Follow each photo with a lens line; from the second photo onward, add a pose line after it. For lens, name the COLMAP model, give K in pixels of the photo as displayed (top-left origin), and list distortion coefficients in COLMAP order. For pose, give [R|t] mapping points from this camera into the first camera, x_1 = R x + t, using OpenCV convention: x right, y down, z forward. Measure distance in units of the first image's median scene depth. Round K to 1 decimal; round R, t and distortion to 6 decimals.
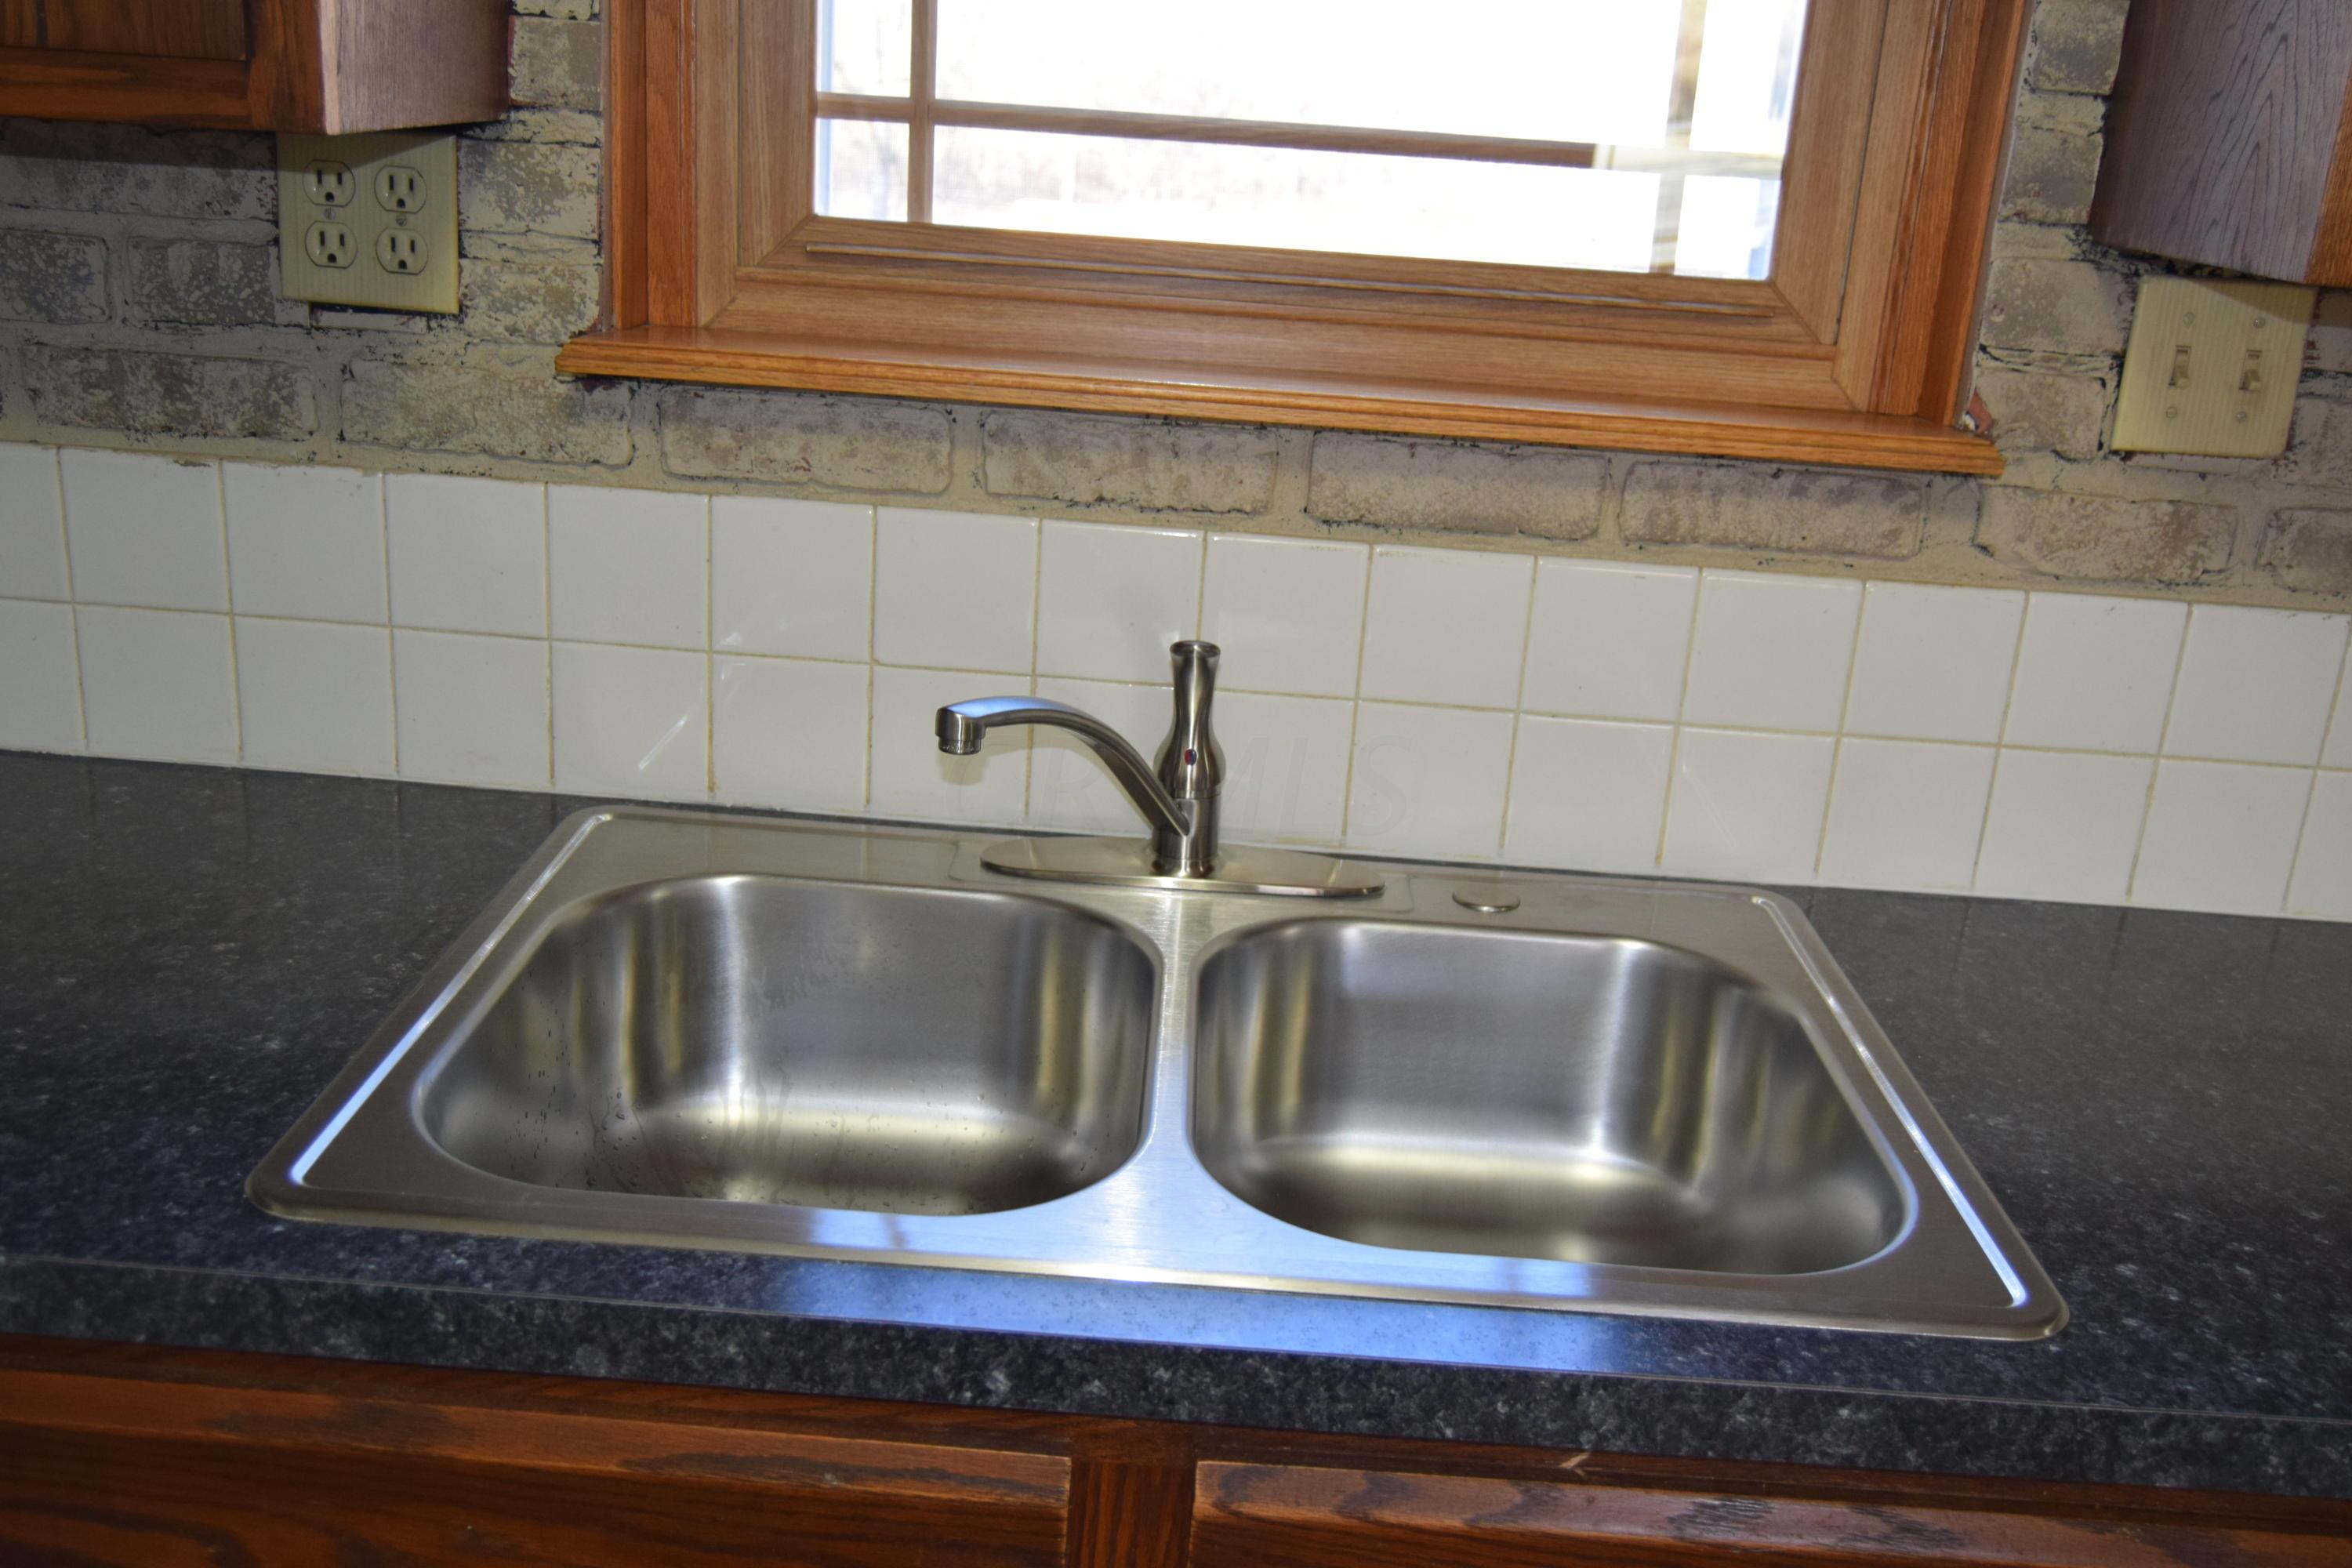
lens RADIAL K [[2174.1, 0, 1185.9], [0, 2174.1, 759.7], [0, 0, 1]] dist [-0.013225, 0.000000]
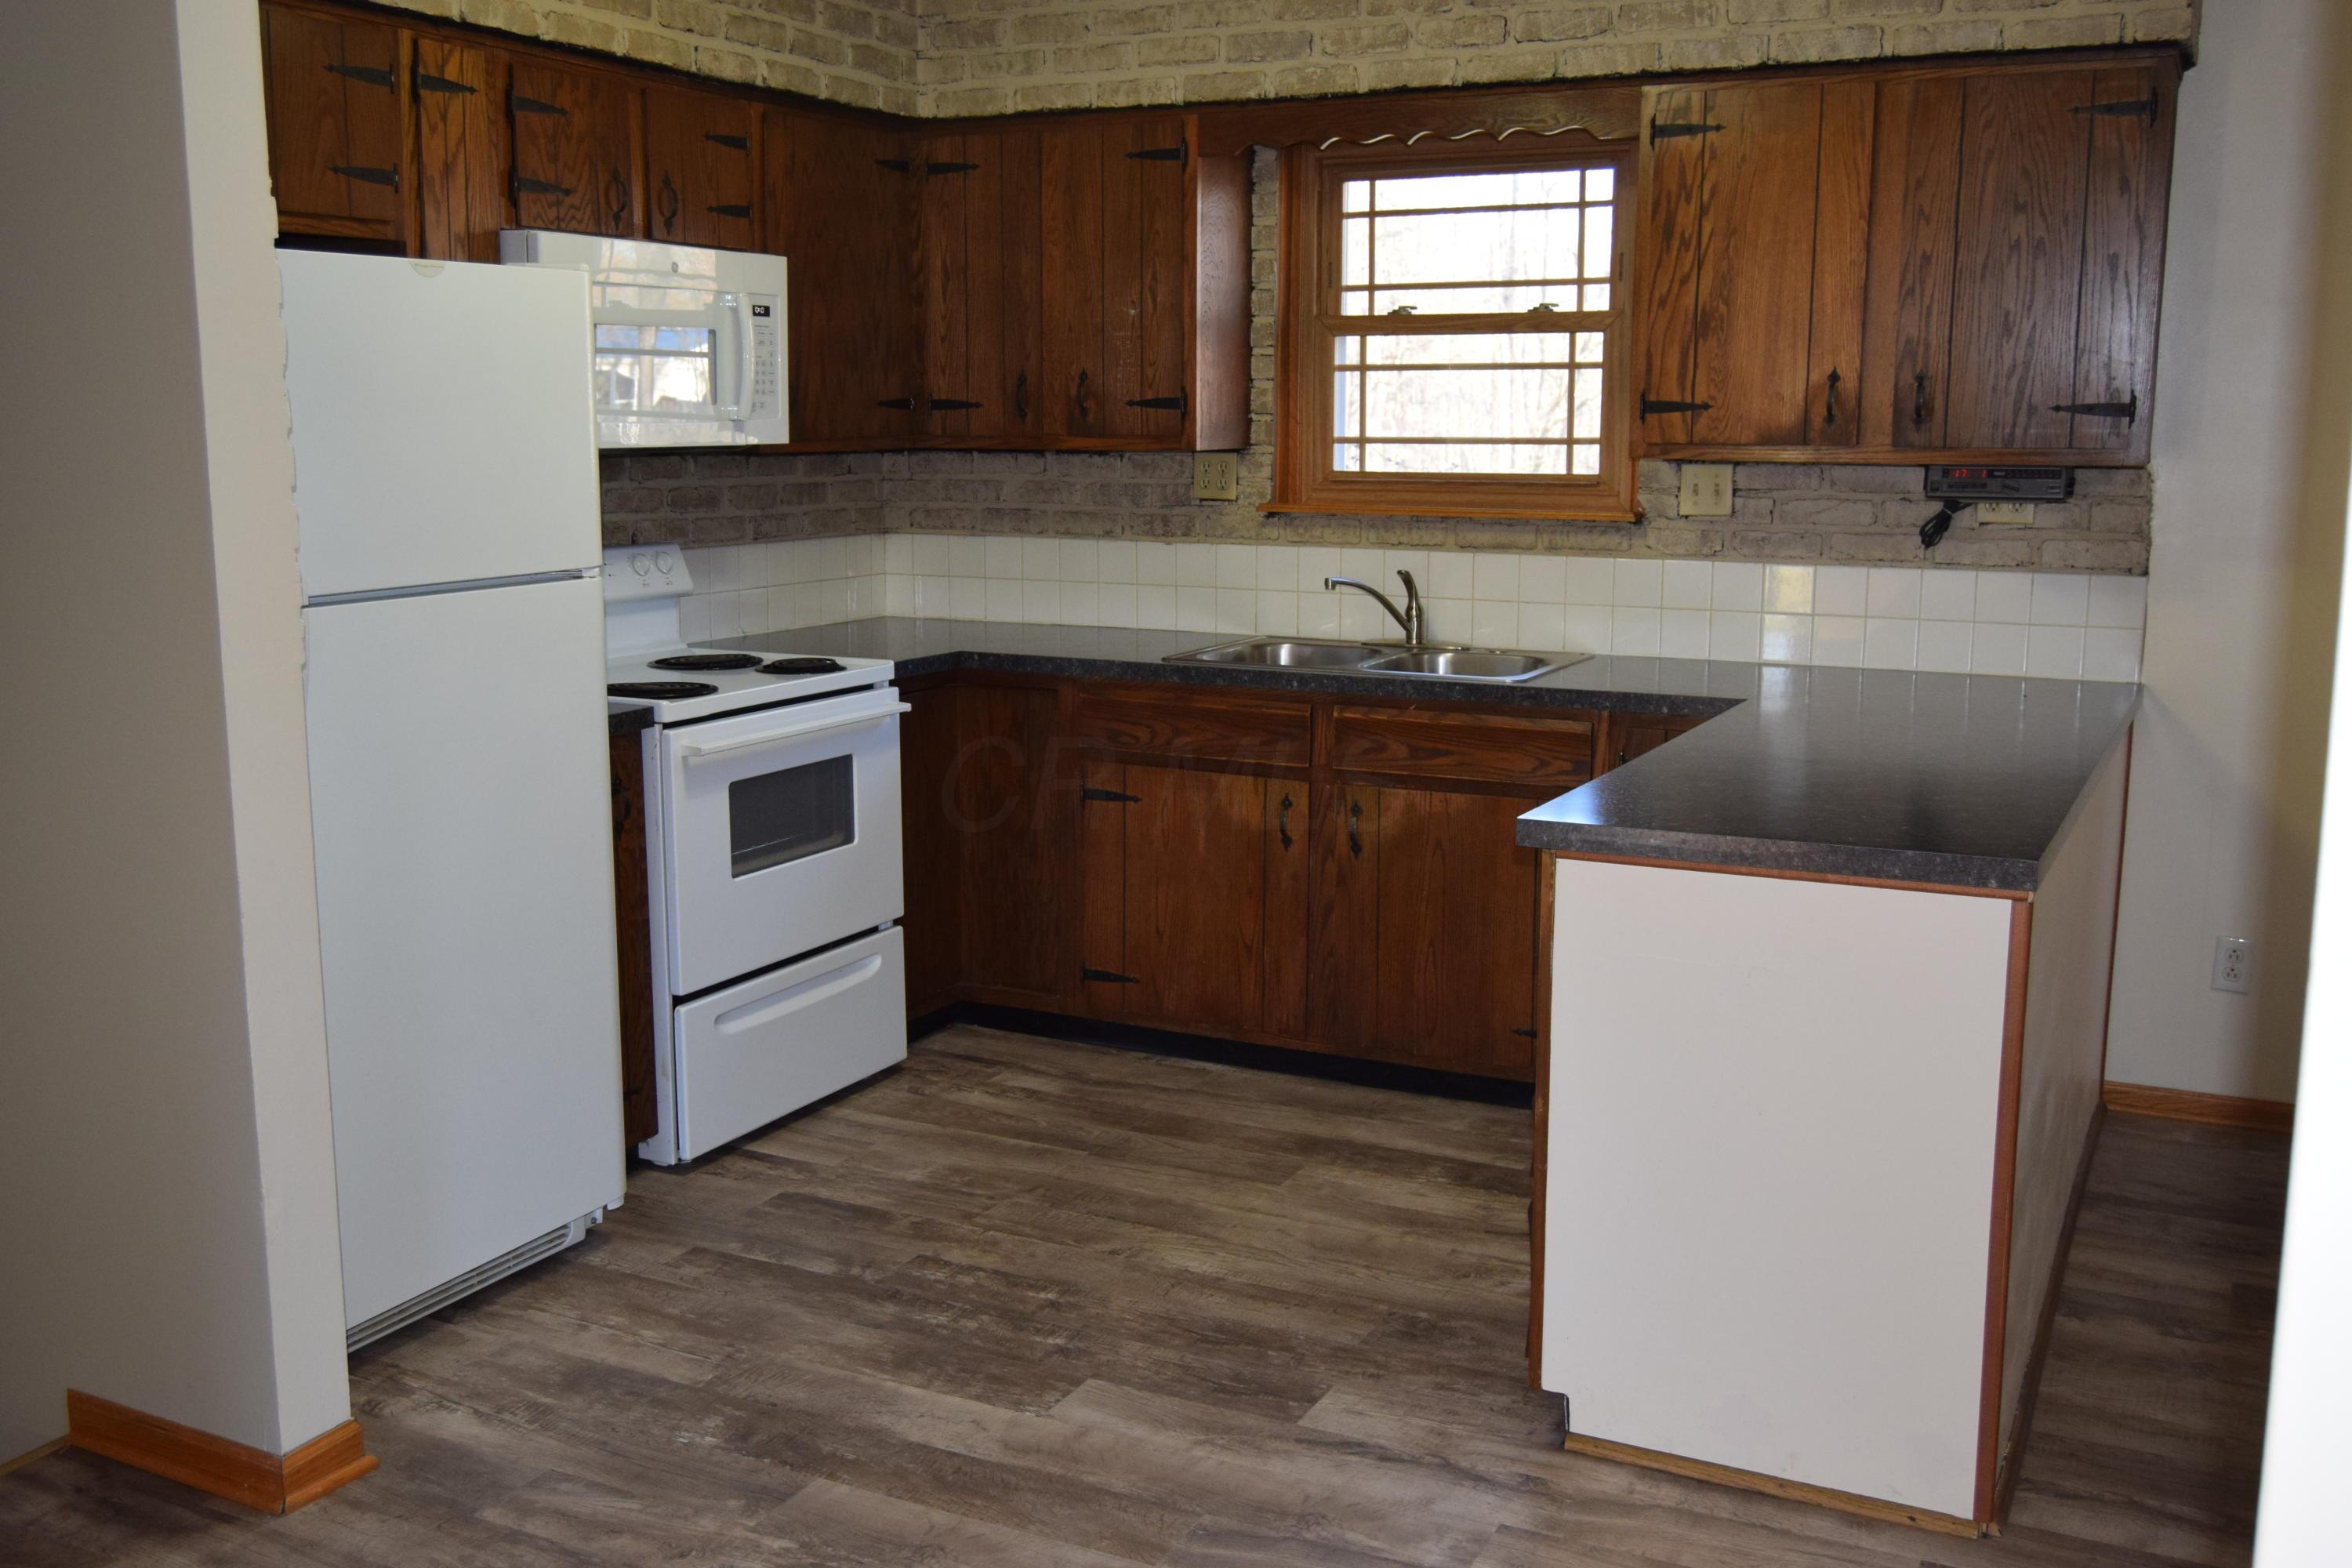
lens RADIAL K [[2174.1, 0, 1182.8], [0, 2174.1, 781.0], [0, 0, 1]] dist [-0.013225, 0.000000]
pose [[0.901614, 0.007010, -0.432485, 1.180140], [-0.073638, 0.987760, -0.137505, 0.778116], [0.426228, 0.155823, 0.891094, -2.251705]]
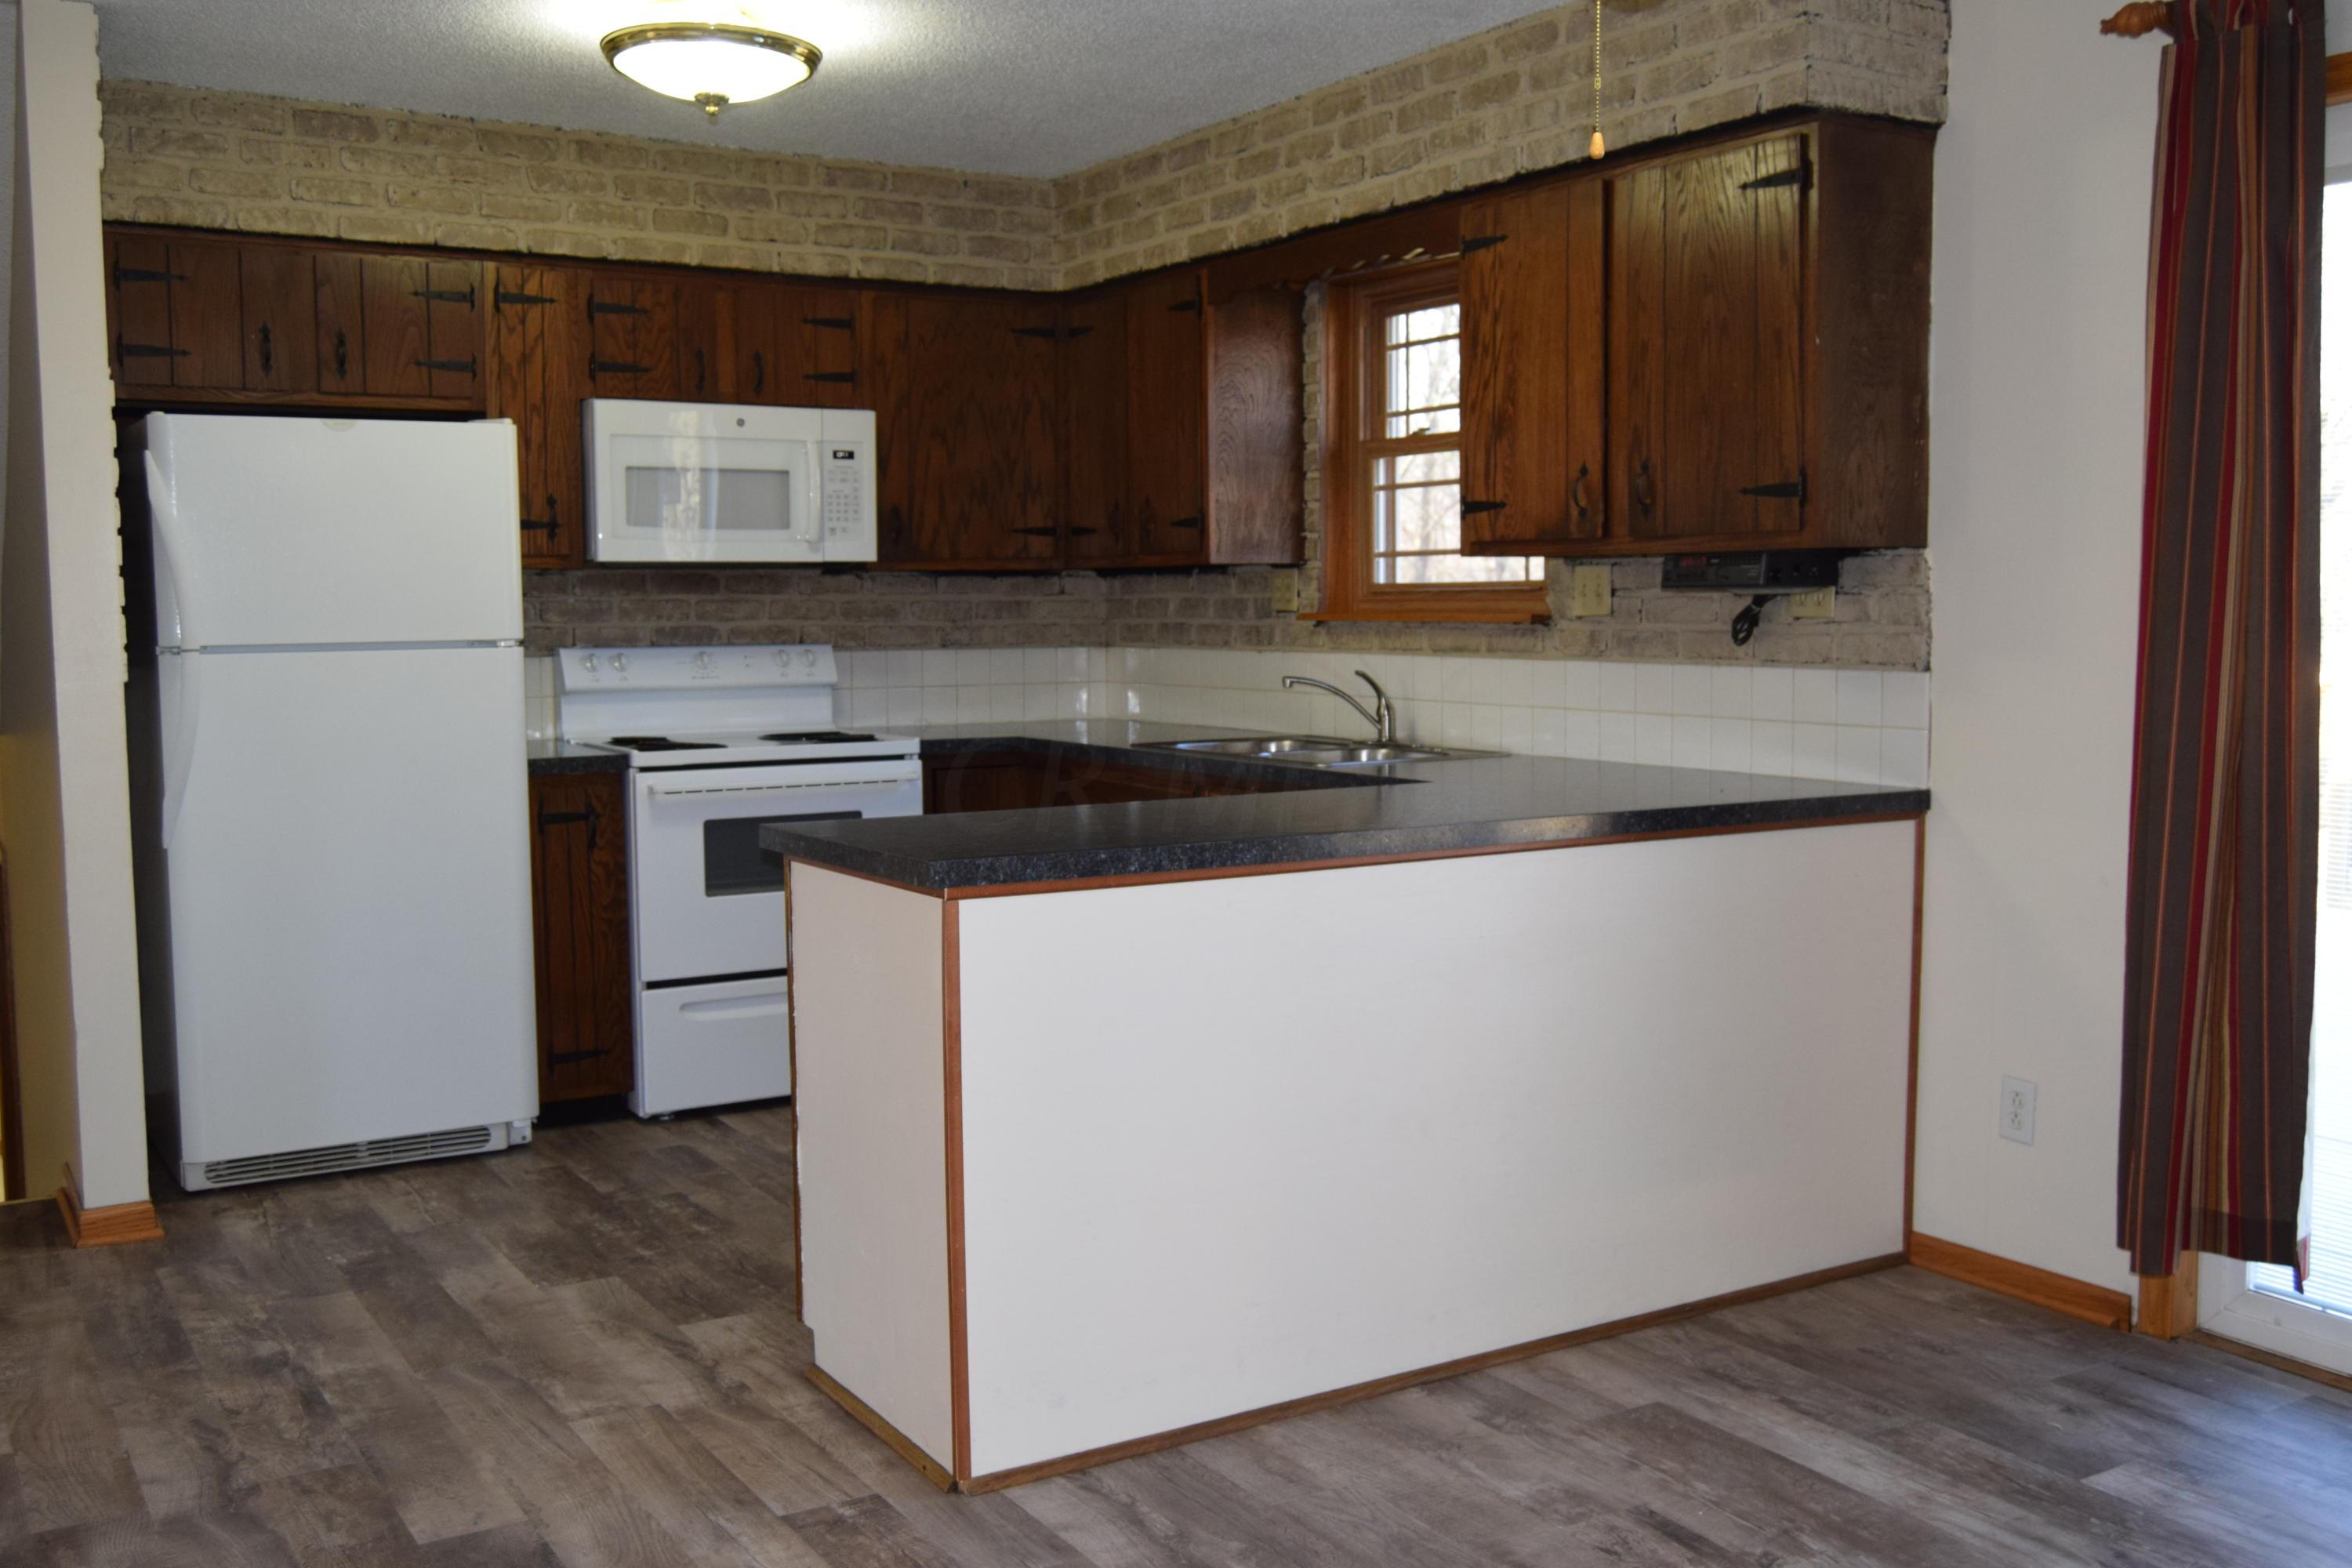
lens RADIAL K [[2174.1, 0, 1184.9], [0, 2174.1, 776.4], [0, 0, 1]] dist [-0.013225, 0.000000]
pose [[0.543110, -0.004419, -0.839650, 2.919143], [-0.211621, 0.966985, -0.141971, 0.704073], [0.812557, 0.254794, 0.524244, -1.203572]]
